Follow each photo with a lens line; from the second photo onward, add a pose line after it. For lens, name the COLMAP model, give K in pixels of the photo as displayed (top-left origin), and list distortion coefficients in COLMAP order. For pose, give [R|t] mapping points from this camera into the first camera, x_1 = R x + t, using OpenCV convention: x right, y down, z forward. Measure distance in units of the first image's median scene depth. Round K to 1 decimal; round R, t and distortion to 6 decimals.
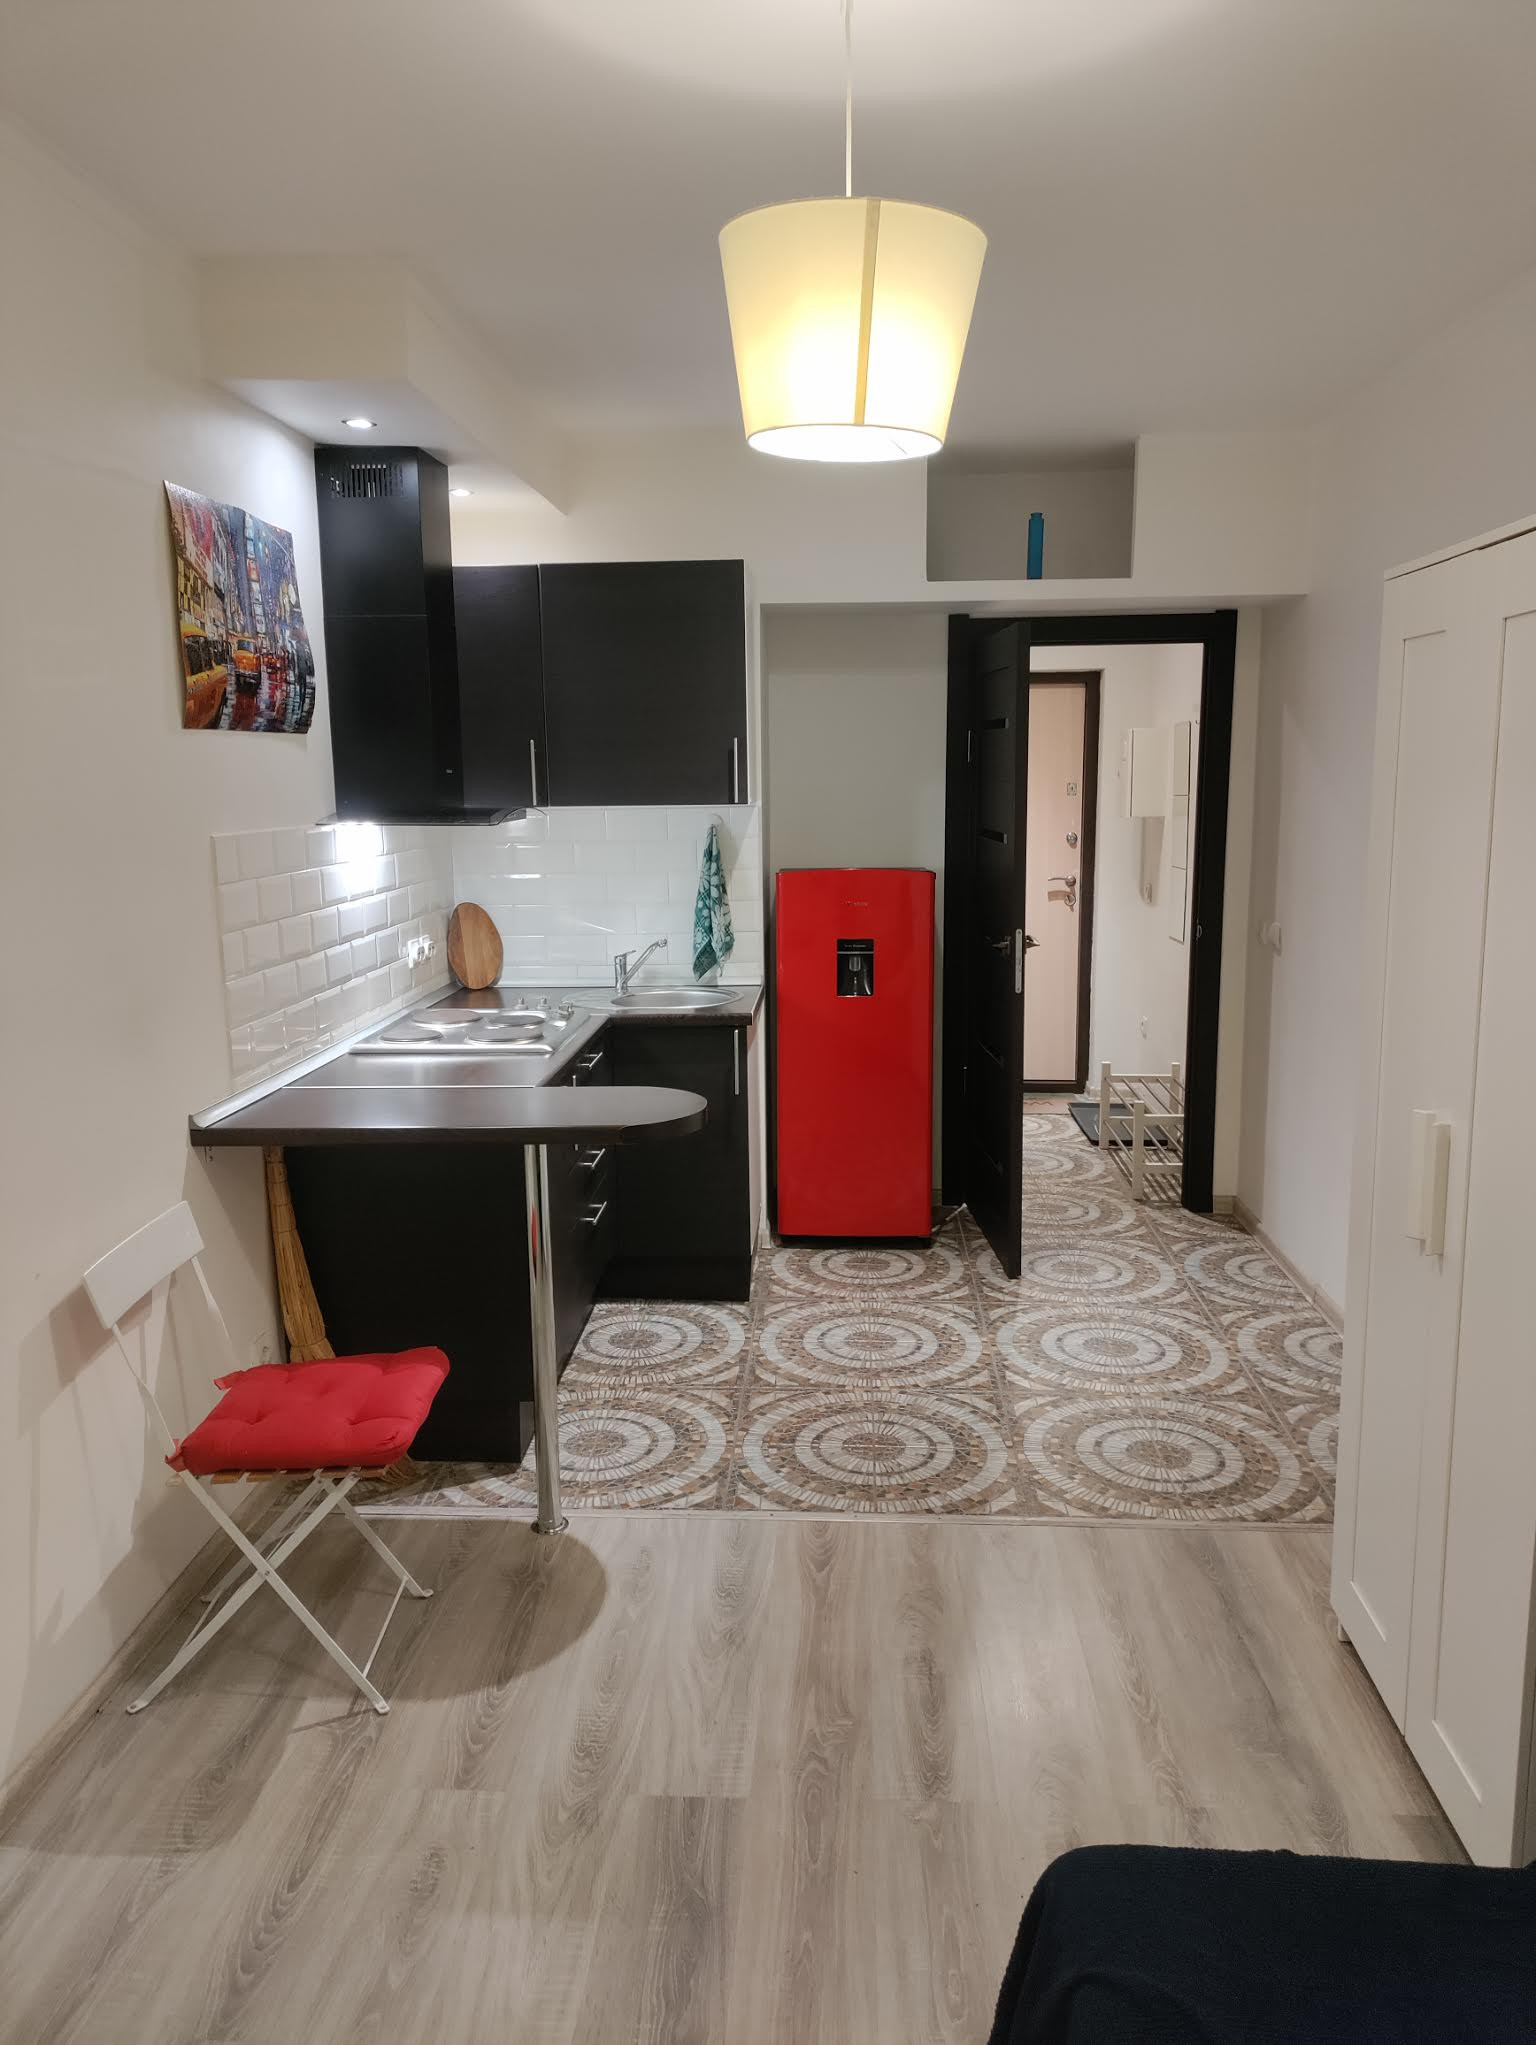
lens RADIAL K [[1507.5, 0, 764.6], [0, 1507.5, 1028.3], [0, 0, 1]] dist [0.044231, -0.056484]
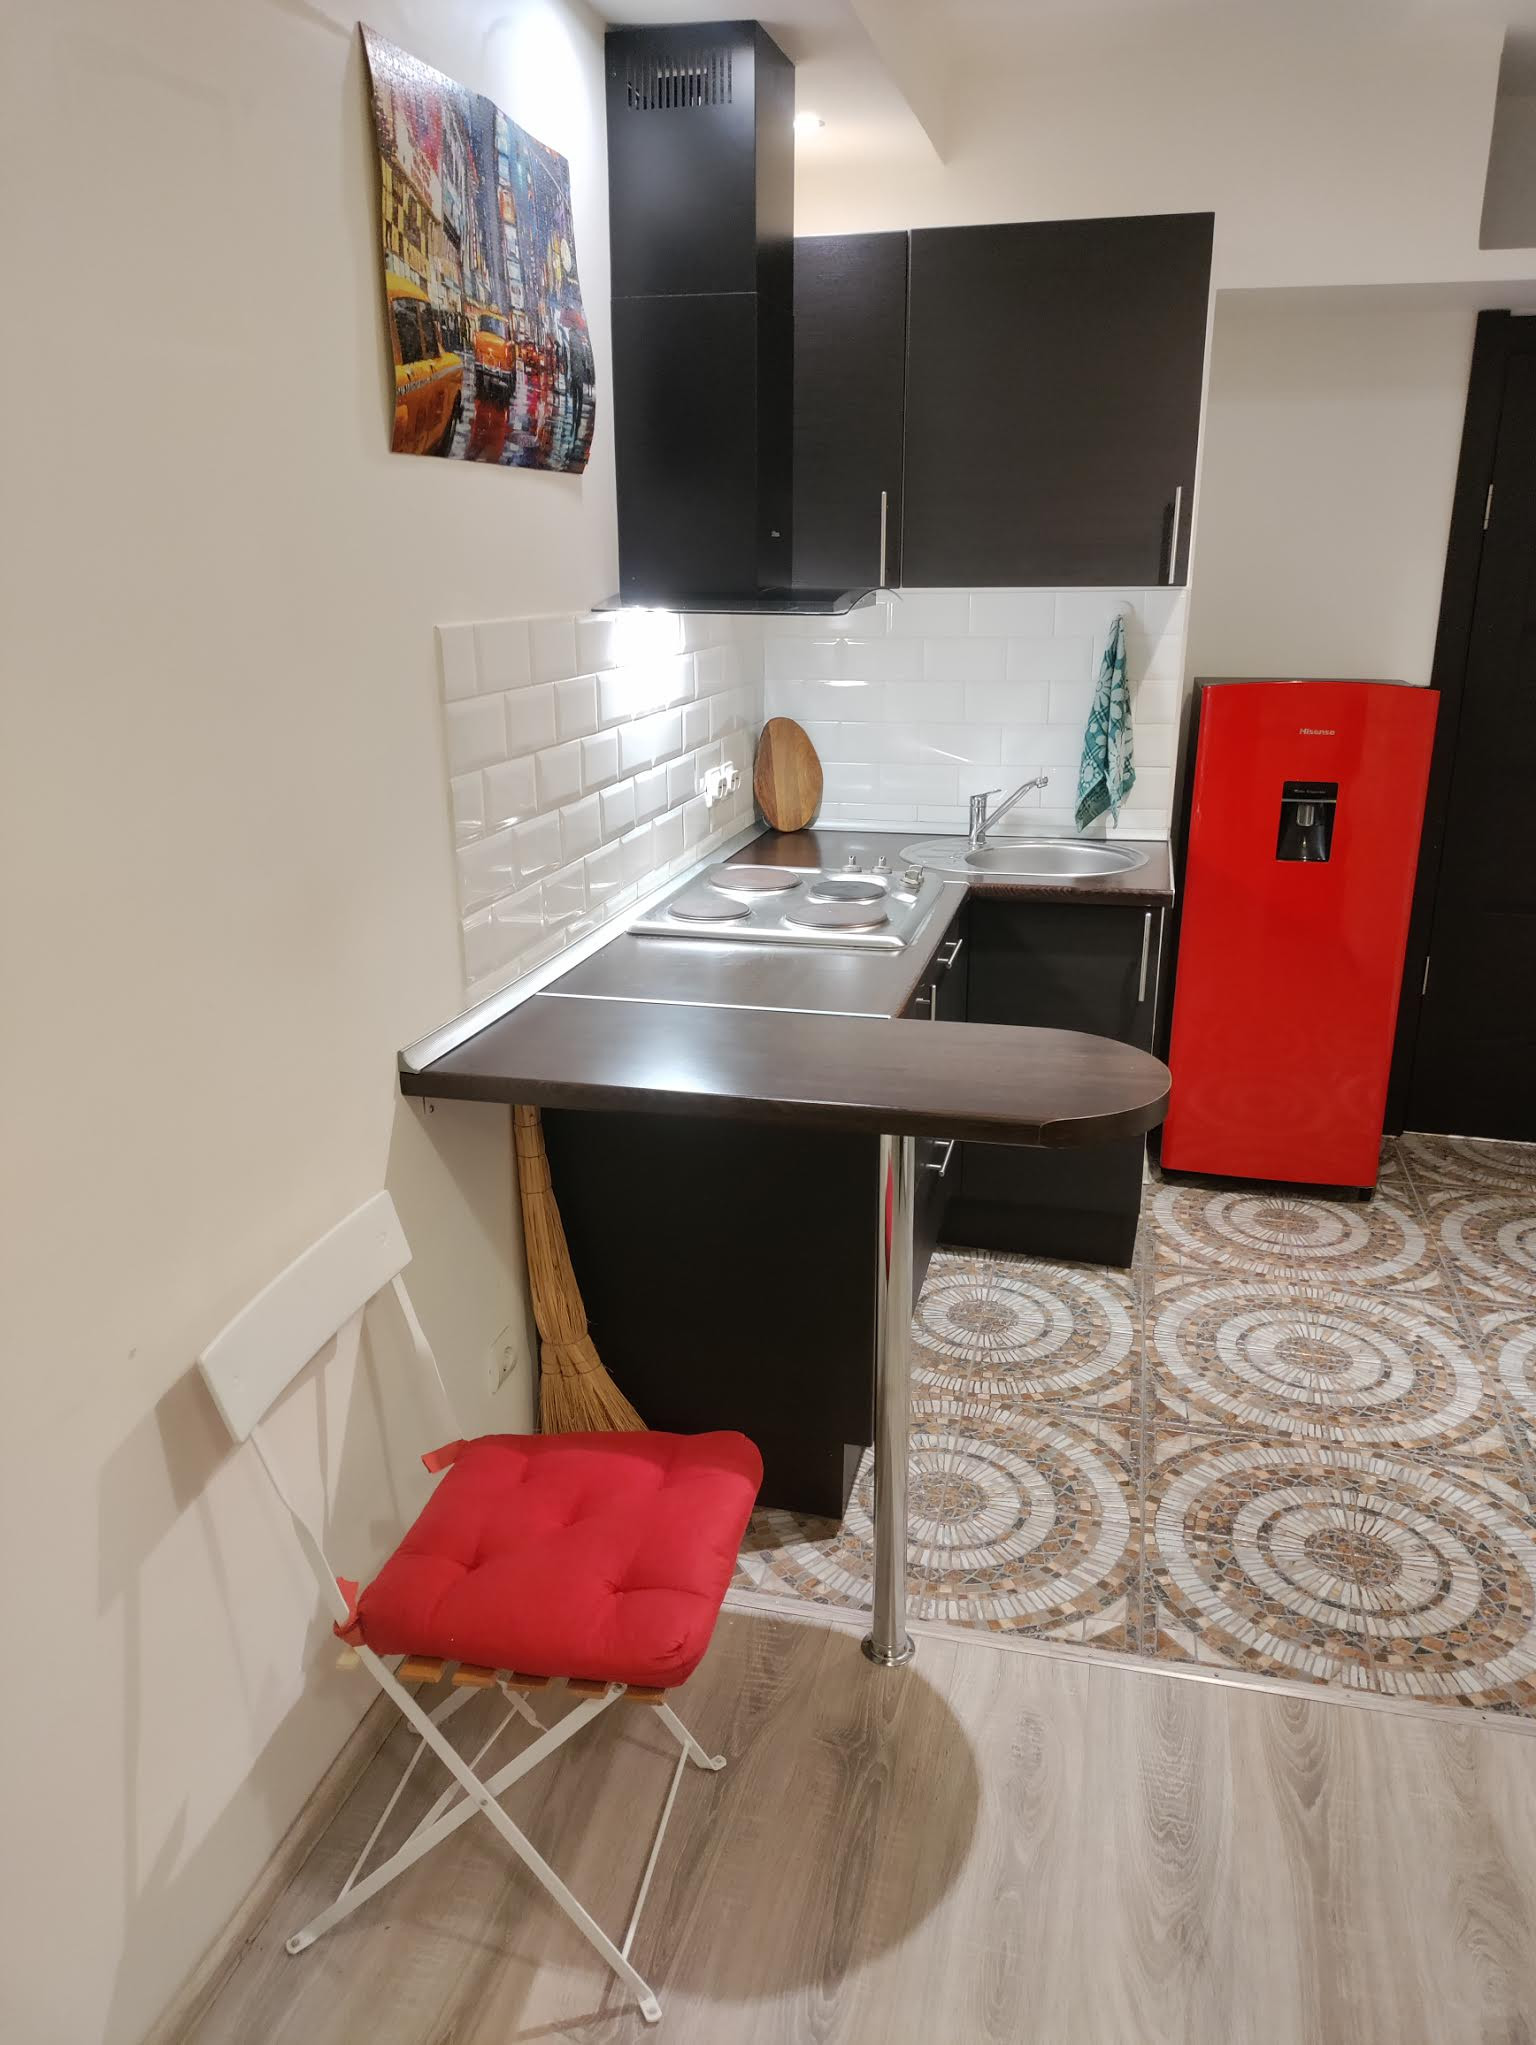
lens RADIAL K [[1507.5, 0, 765.8], [0, 1507.5, 1026.4], [0, 0, 1]] dist [0.044231, -0.056484]
pose [[0.983431, 0.063786, -0.169688, -0.090792], [-0.040504, 0.989702, 0.137291, -0.045764], [0.176698, -0.128143, 0.975888, 0.323914]]
